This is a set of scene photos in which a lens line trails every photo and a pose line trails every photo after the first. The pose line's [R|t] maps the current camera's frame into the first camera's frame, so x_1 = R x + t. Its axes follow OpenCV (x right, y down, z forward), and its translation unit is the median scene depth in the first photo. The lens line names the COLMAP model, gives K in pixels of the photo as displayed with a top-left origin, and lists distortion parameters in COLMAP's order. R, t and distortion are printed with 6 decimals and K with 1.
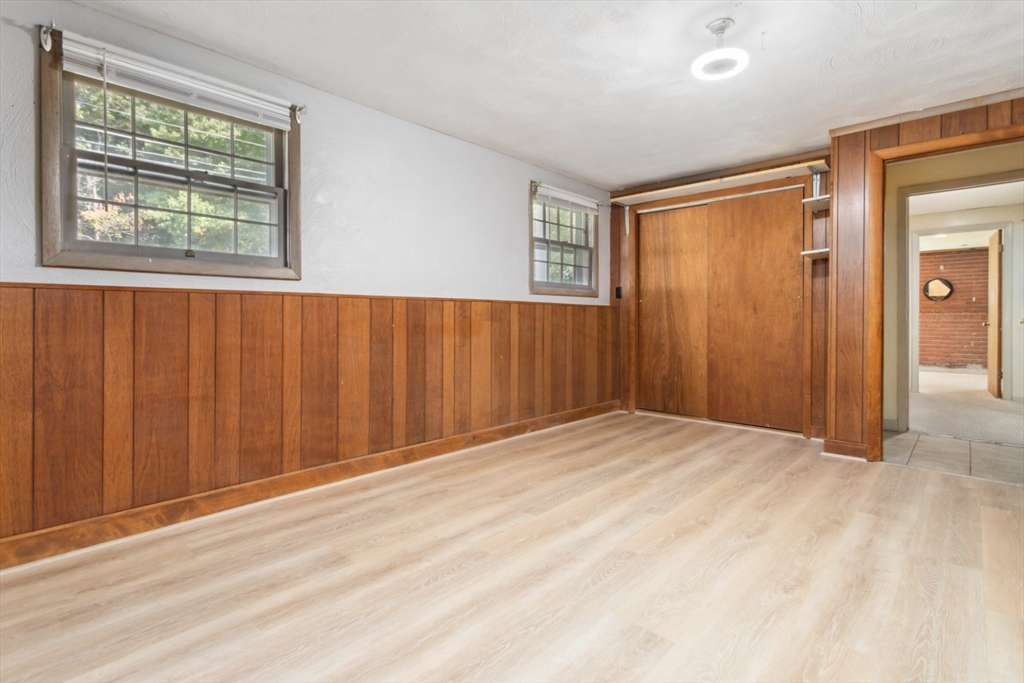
lens RADIAL K [[504.4, 0, 516.0], [0, 504.4, 319.6], [0, 0, 1]] dist [-0.001264, 0.001520]
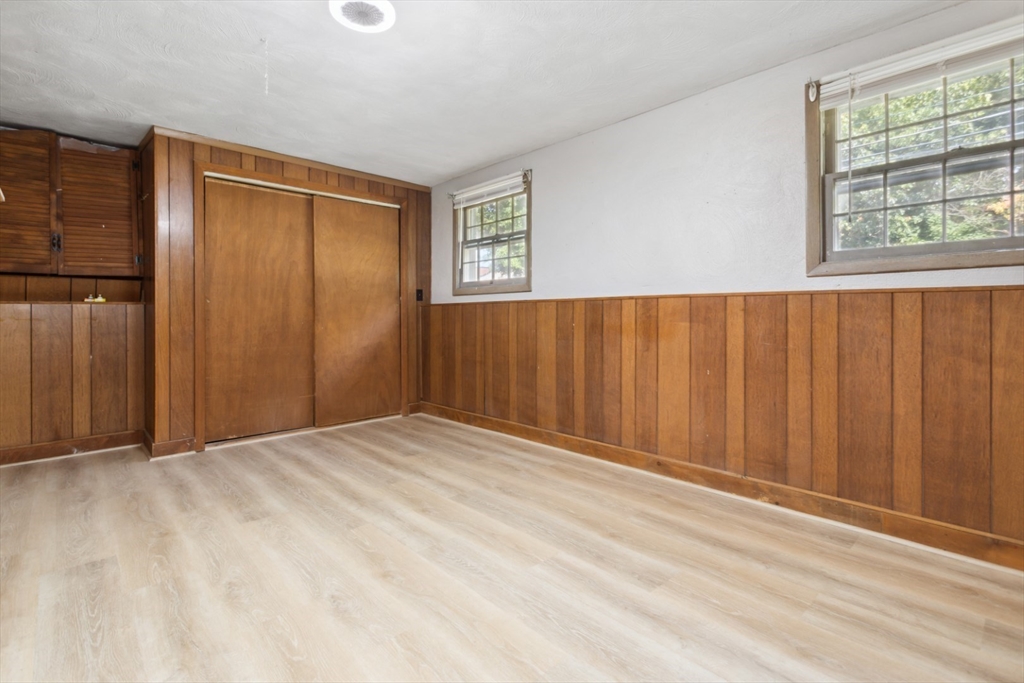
lens RADIAL K [[504.4, 0, 516.0], [0, 504.4, 319.6], [0, 0, 1]] dist [-0.001264, 0.001520]
pose [[-0.095891, 0.002522, -0.995389, 0.824784], [-0.004816, 0.999984, 0.002998, -0.002180], [0.995380, 0.005081, -0.095877, 0.920563]]
